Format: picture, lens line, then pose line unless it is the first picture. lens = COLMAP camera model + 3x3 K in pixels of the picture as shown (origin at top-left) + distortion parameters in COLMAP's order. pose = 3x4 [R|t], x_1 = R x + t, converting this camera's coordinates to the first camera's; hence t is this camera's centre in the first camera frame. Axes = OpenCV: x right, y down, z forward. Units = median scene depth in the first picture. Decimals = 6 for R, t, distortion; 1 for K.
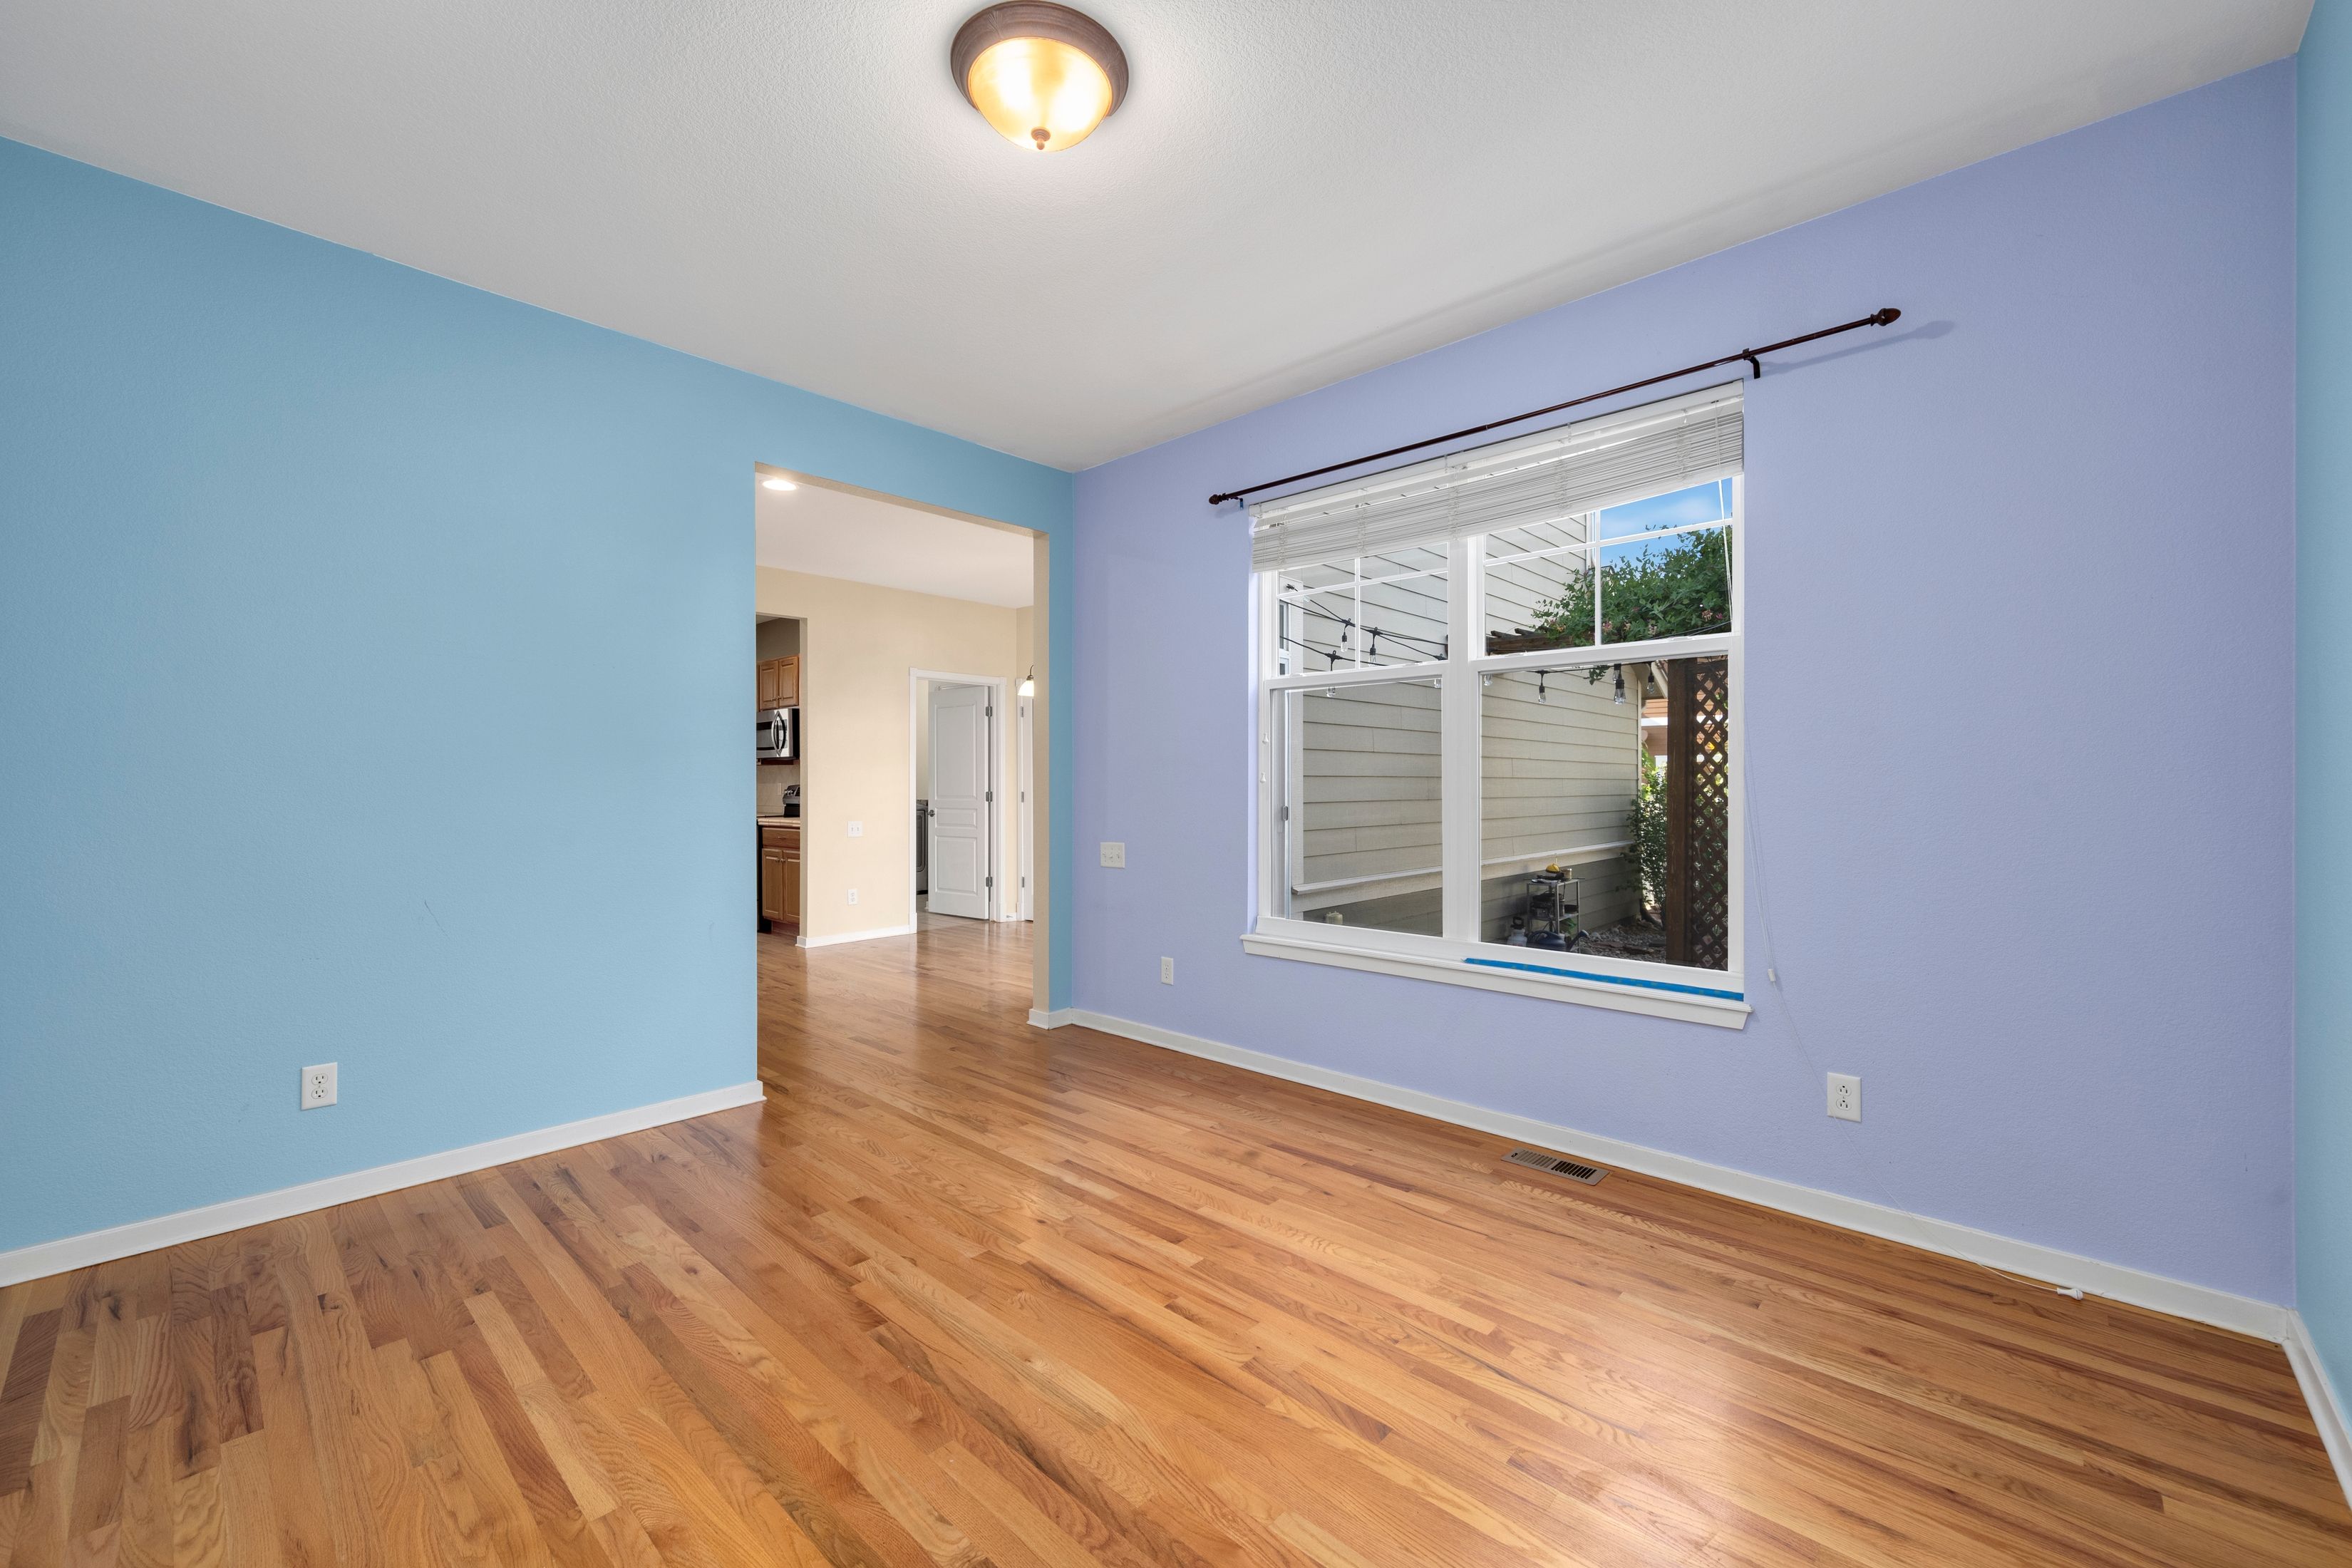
lens RADIAL K [[941.0, 0, 1171.8], [0, 941.0, 780.1], [0, 0, 1]] dist [-0.001440, -0.000155]
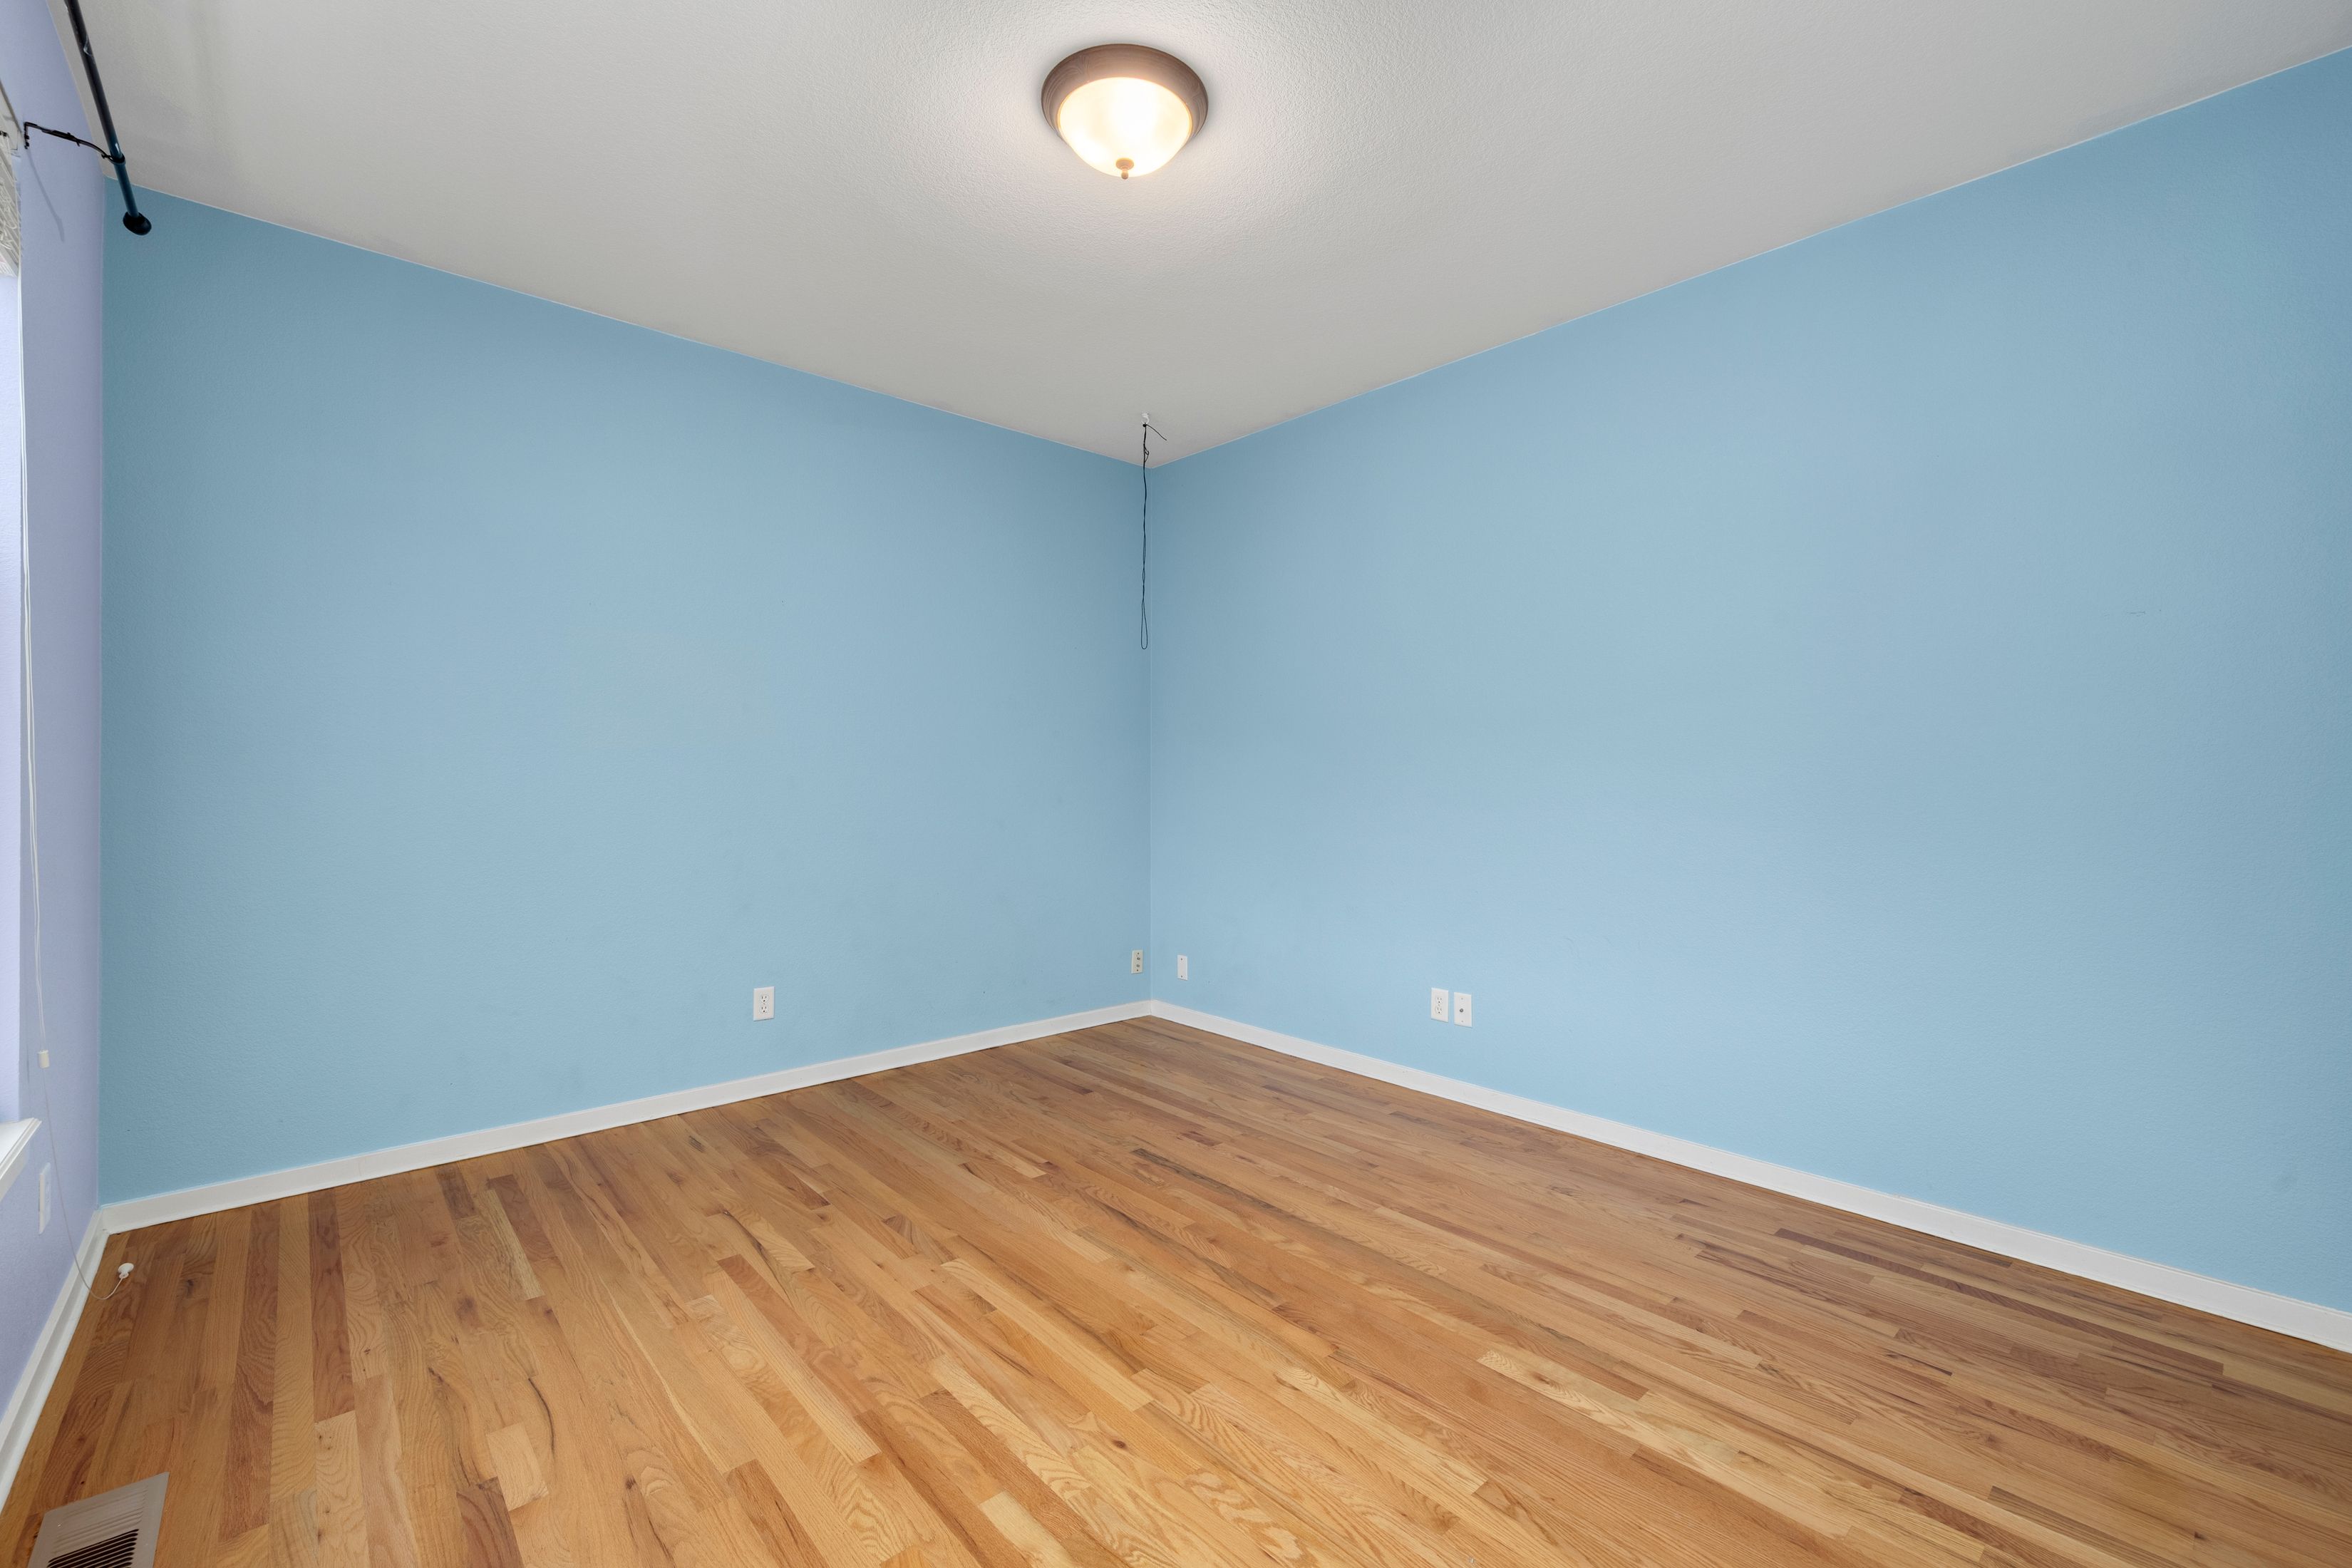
lens RADIAL K [[941.0, 0, 1171.8], [0, 941.0, 780.1], [0, 0, 1]] dist [-0.001440, -0.000155]
pose [[-0.995961, -0.002762, 0.089739, -0.285888], [-0.003035, 0.999991, -0.002900, 0.010142], [-0.089730, -0.003161, -0.995961, 2.027842]]
